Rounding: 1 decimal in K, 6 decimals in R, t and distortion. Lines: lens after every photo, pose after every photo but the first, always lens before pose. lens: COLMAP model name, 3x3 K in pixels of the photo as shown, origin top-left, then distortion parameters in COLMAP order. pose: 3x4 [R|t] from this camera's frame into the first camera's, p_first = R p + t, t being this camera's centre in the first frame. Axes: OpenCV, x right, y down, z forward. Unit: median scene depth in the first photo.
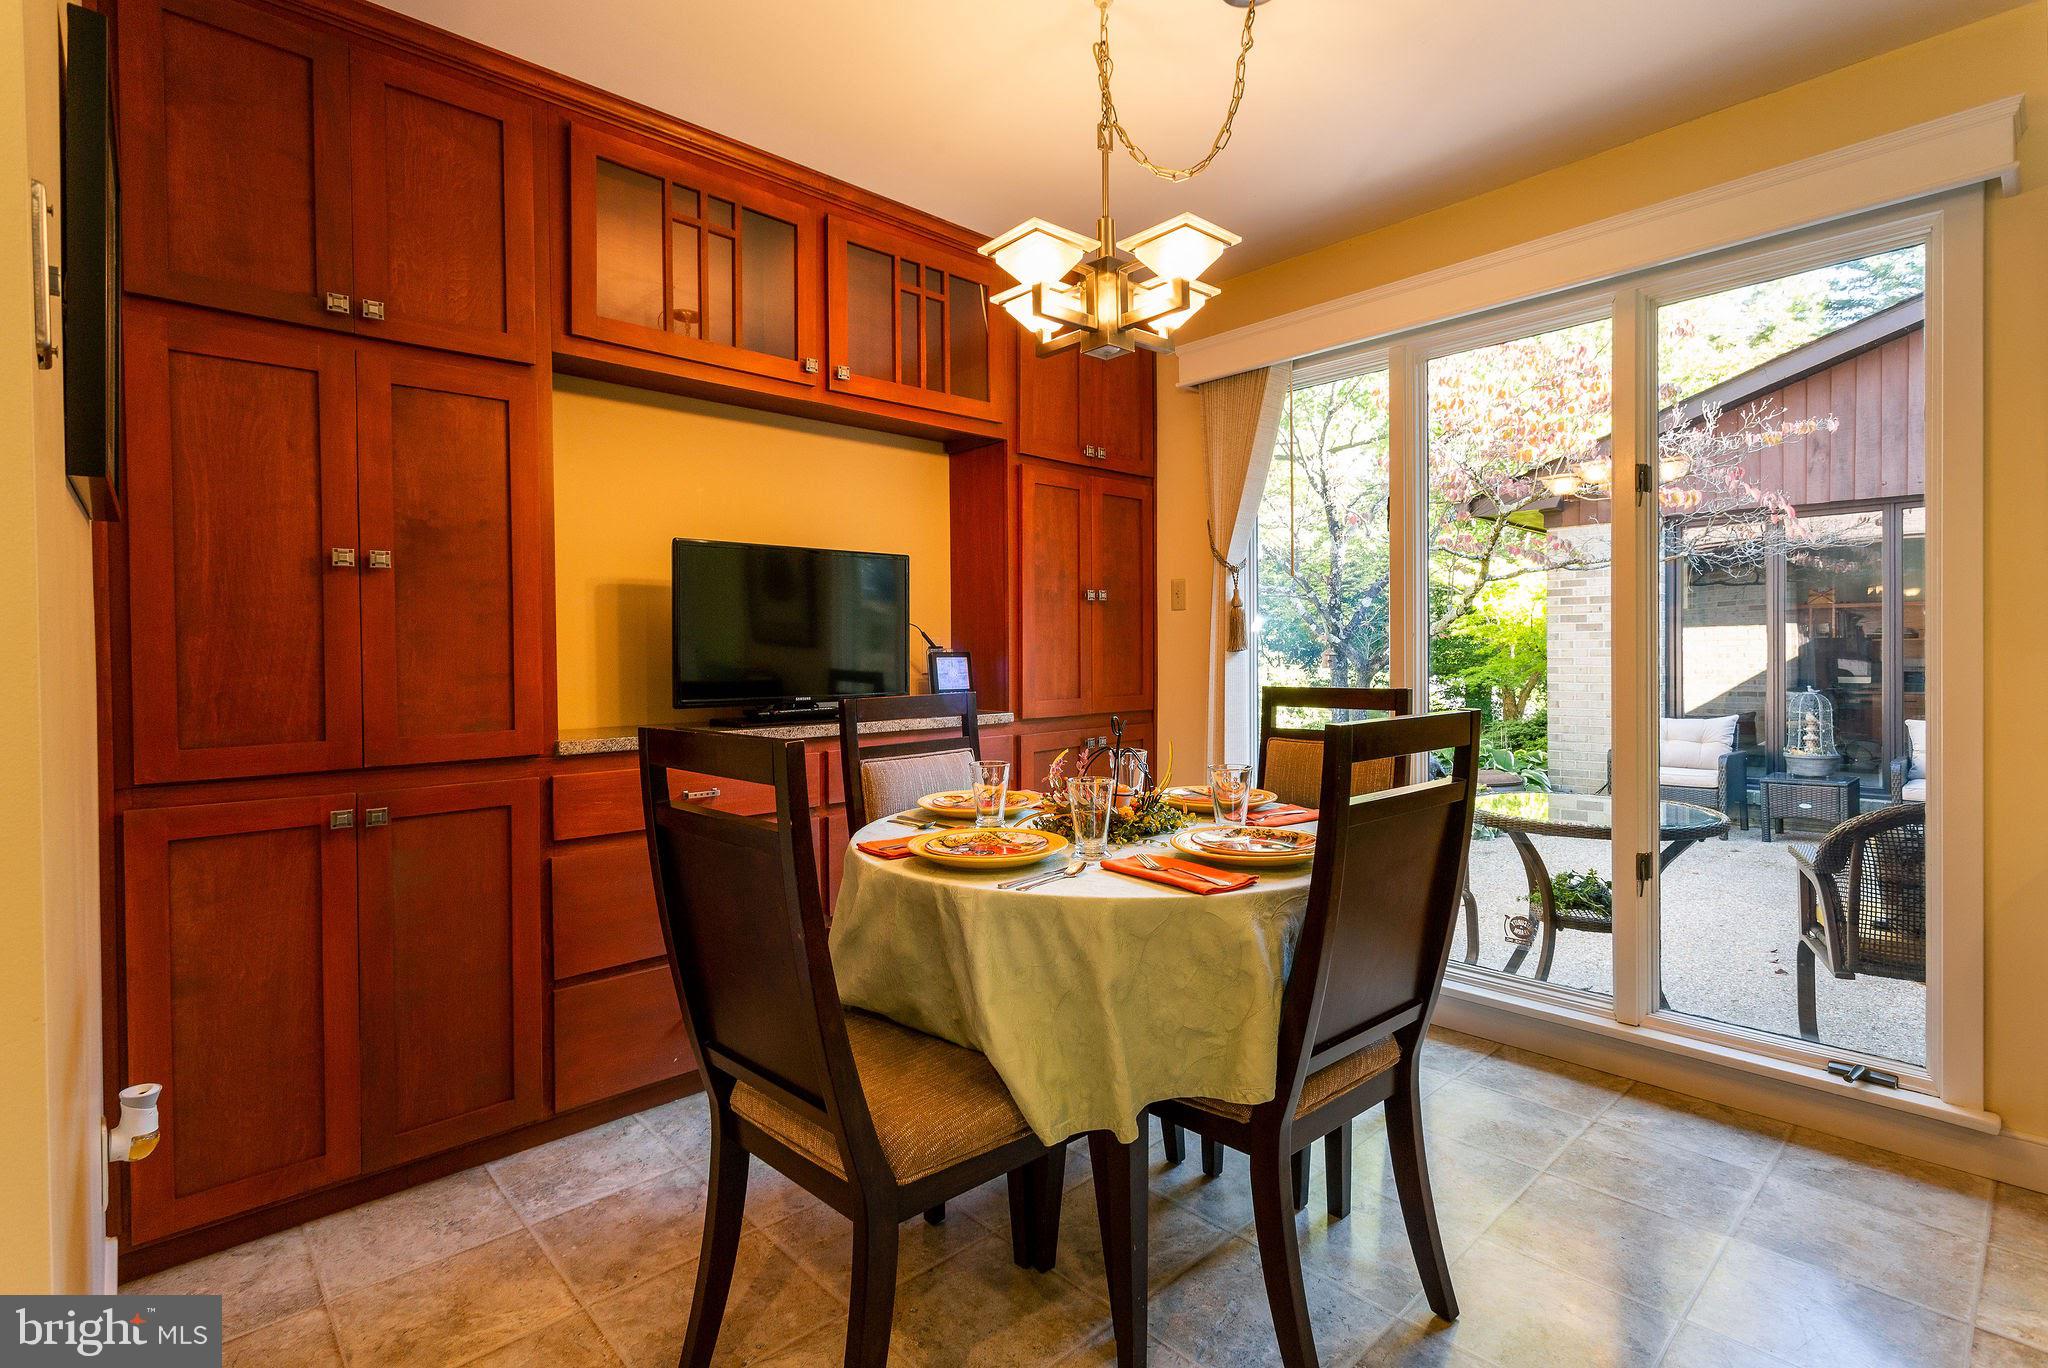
lens RADIAL K [[972.5, 0, 1016.5], [0, 972.5, 667.3], [0, 0, 1]] dist [0.000336, 0.000002]
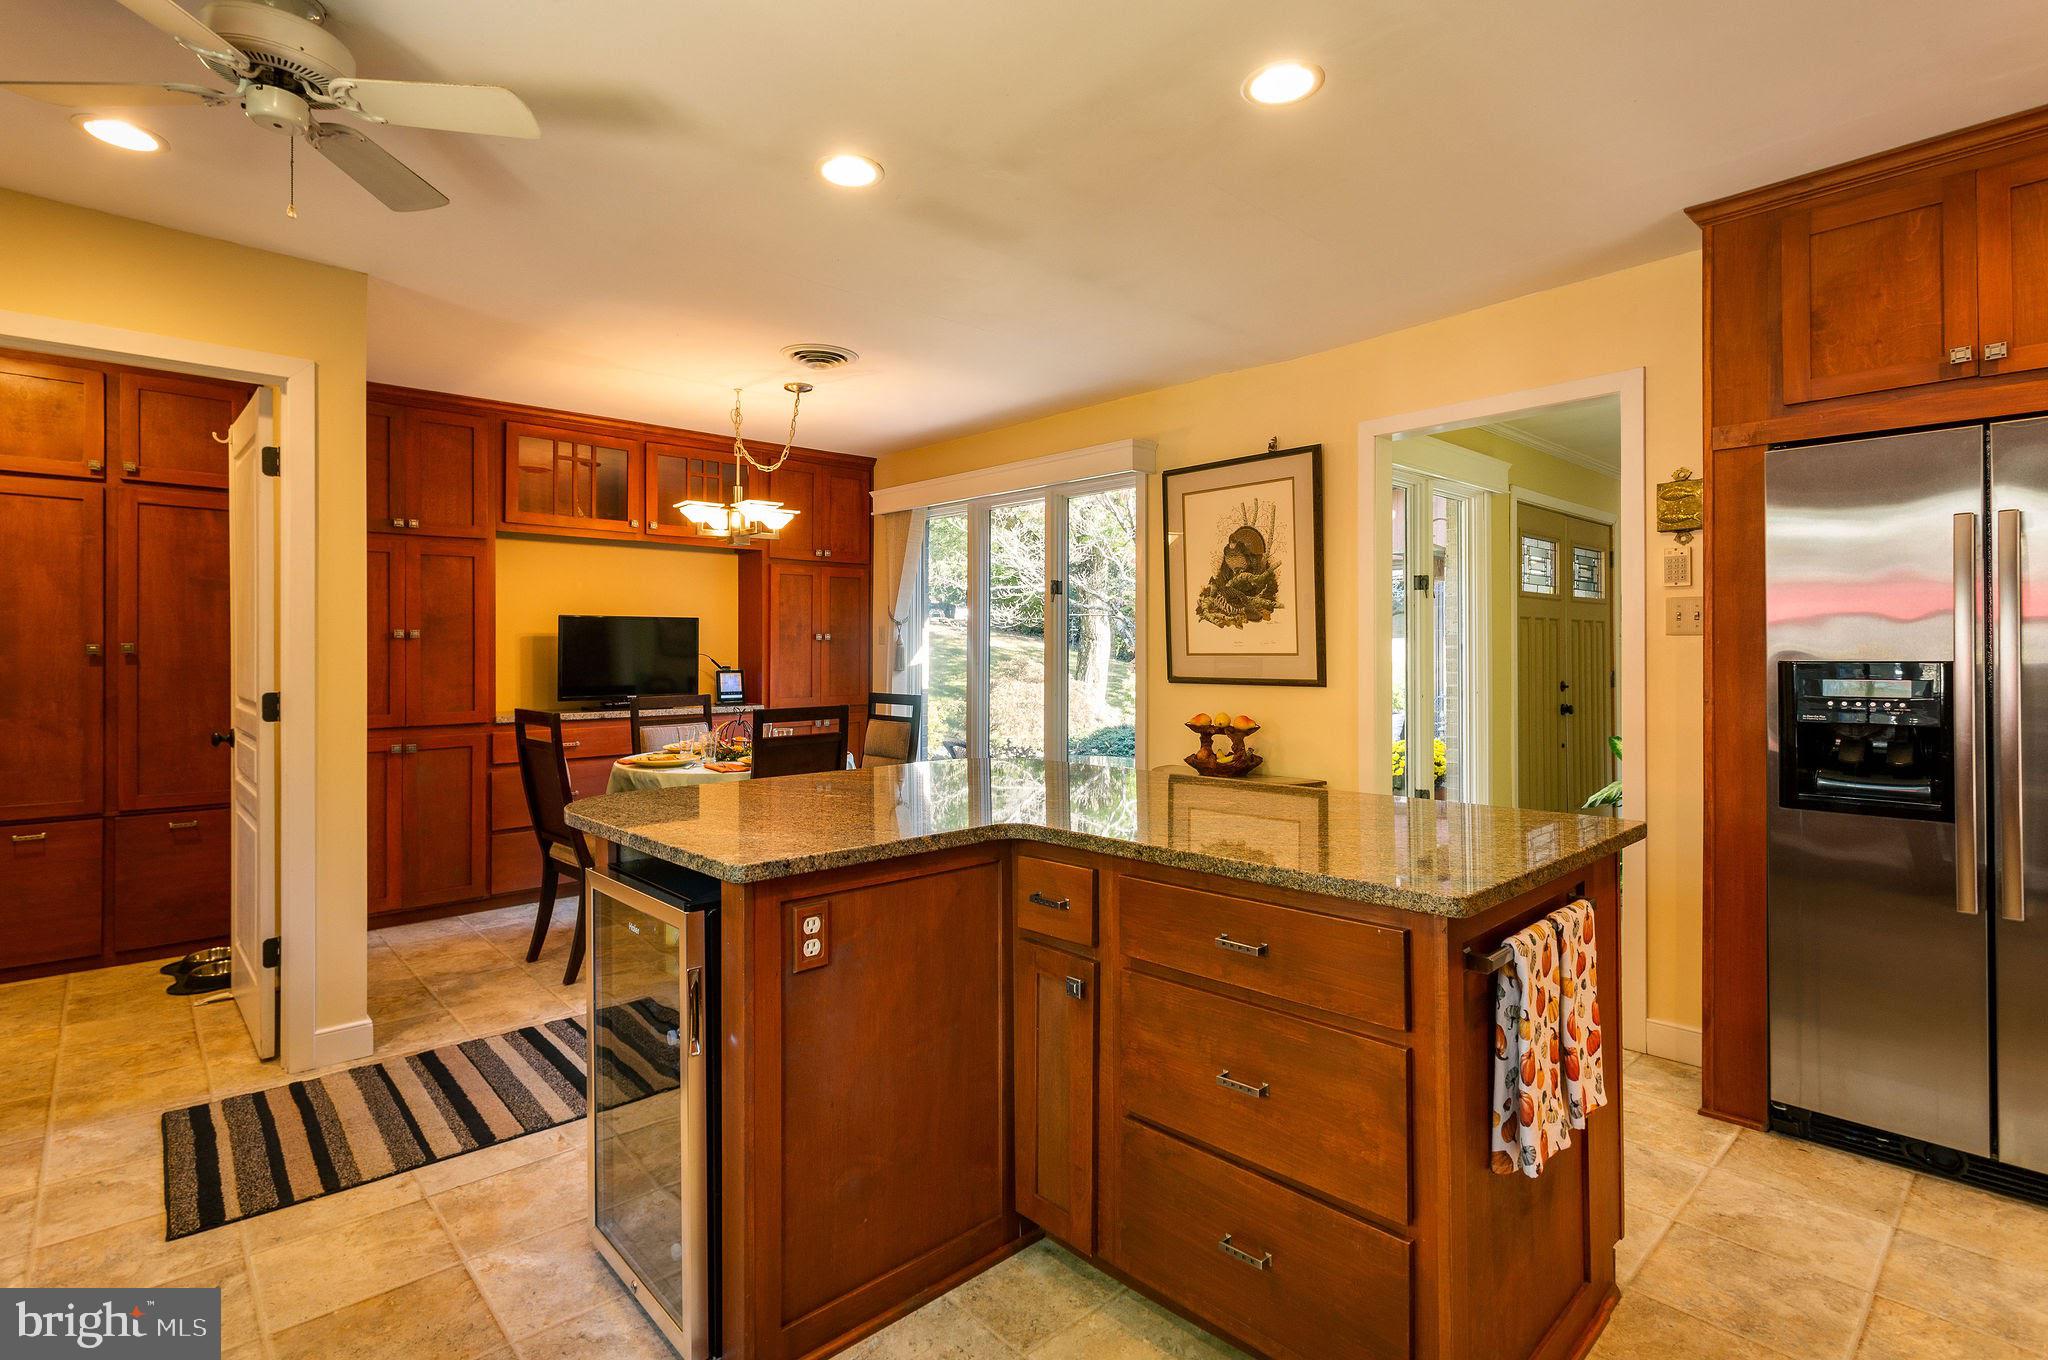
lens RADIAL K [[972.5, 0, 1004.5], [0, 972.5, 648.3], [0, 0, 1]] dist [0.000336, 0.000002]
pose [[0.999949, 0.009637, -0.002858, 0.631746], [-0.009675, 0.999863, -0.013415, -0.053490], [0.002728, 0.013442, 0.999906, -1.098038]]
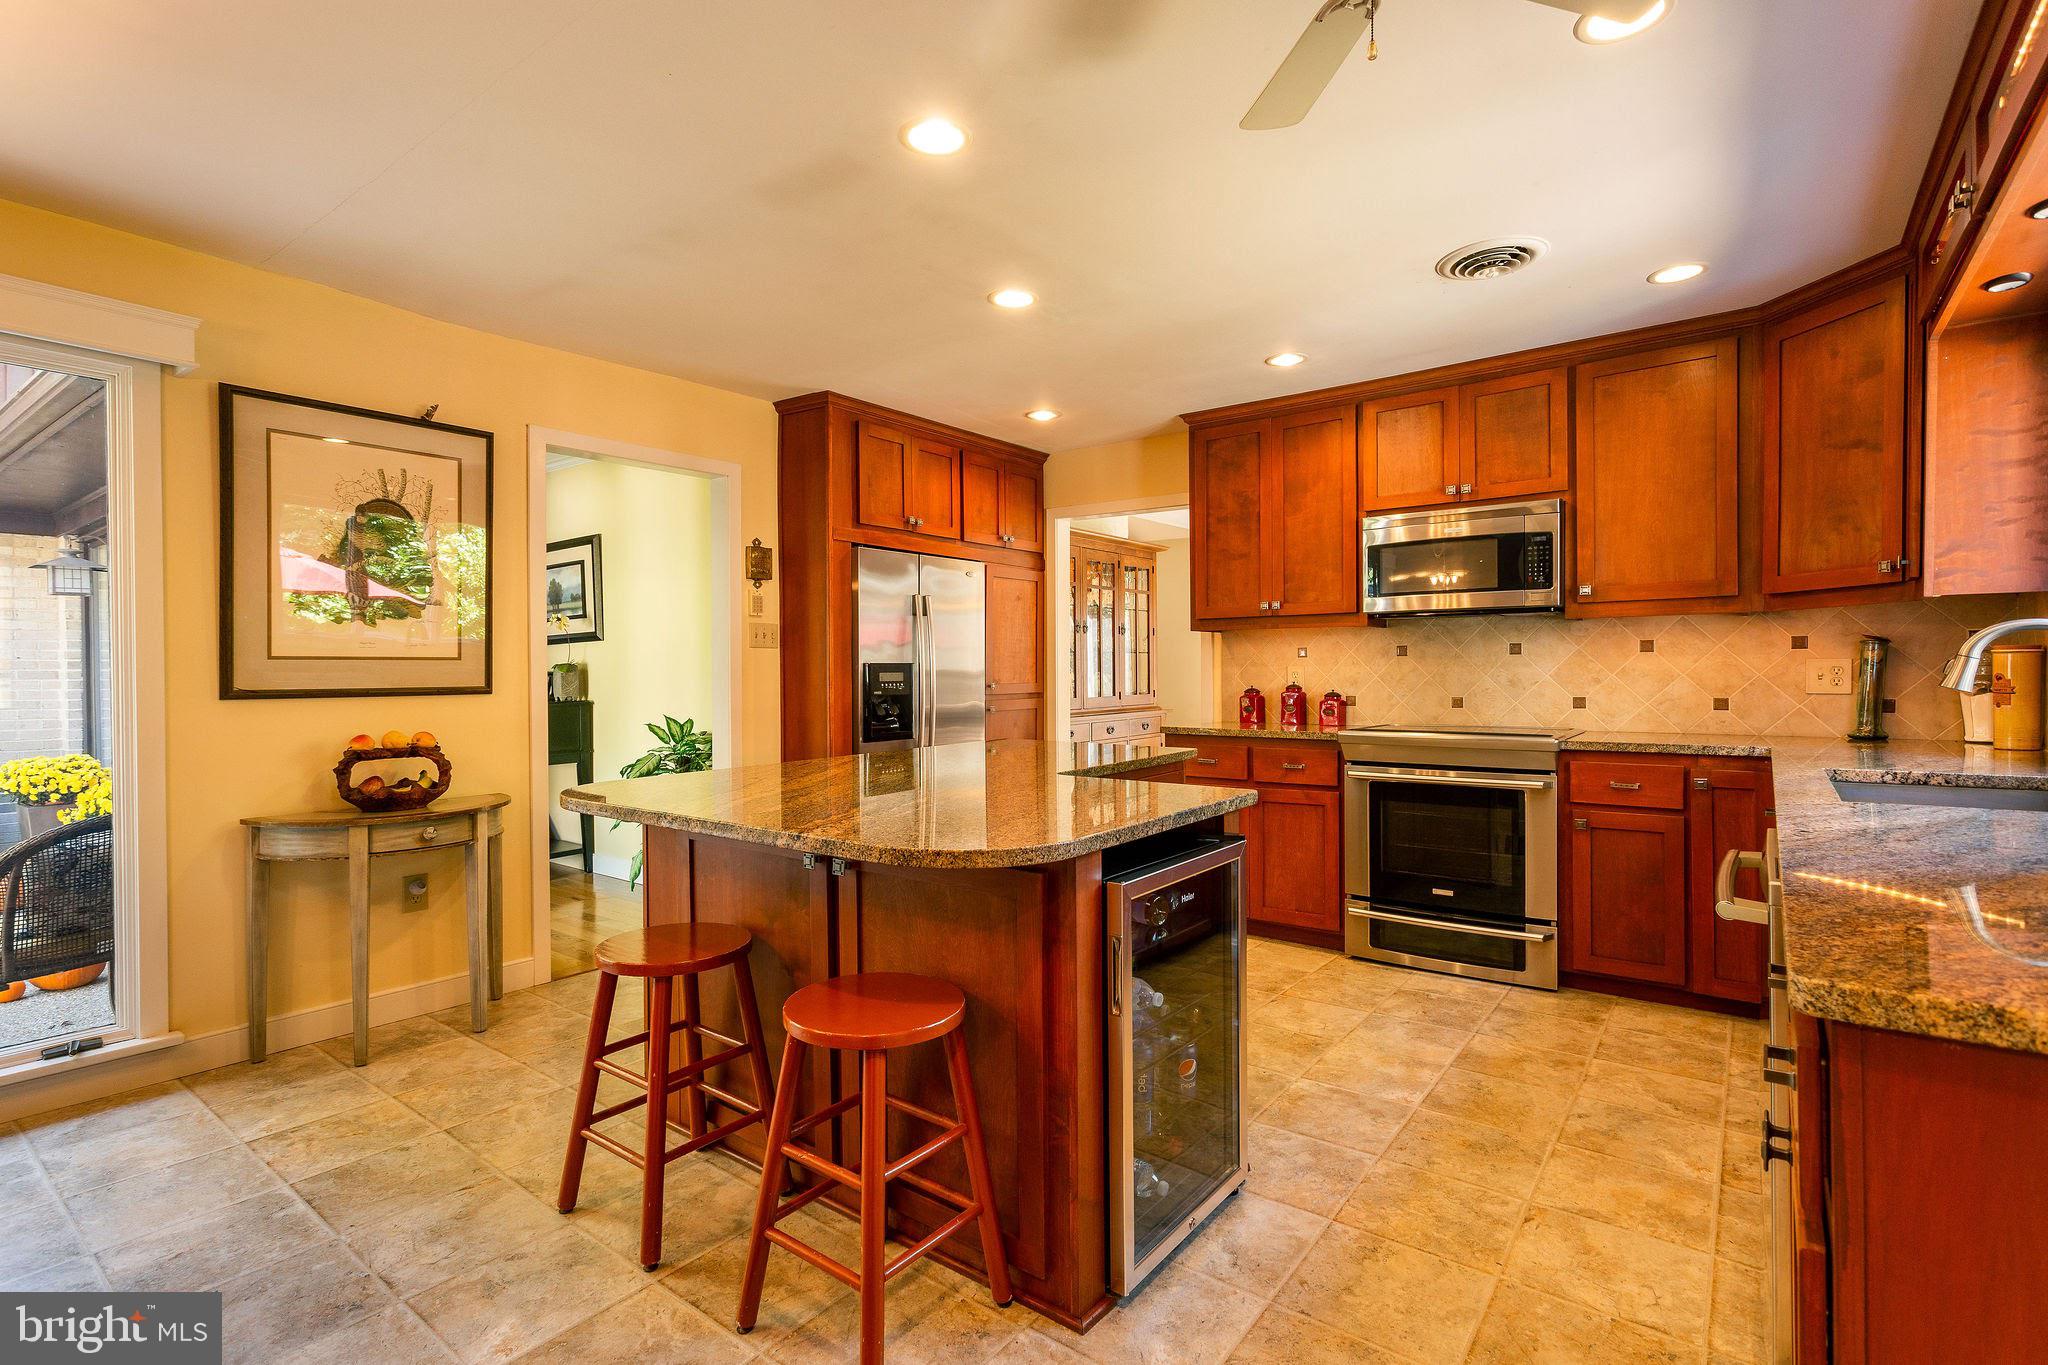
lens RADIAL K [[972.5, 0, 1023.2], [0, 972.5, 679.5], [0, 0, 1]] dist [0.000336, 0.000002]
pose [[-0.181991, 0.004884, 0.983288, -0.538086], [0.016966, 0.999854, -0.001826, -0.019668], [-0.983154, 0.016350, -0.182048, 0.046181]]
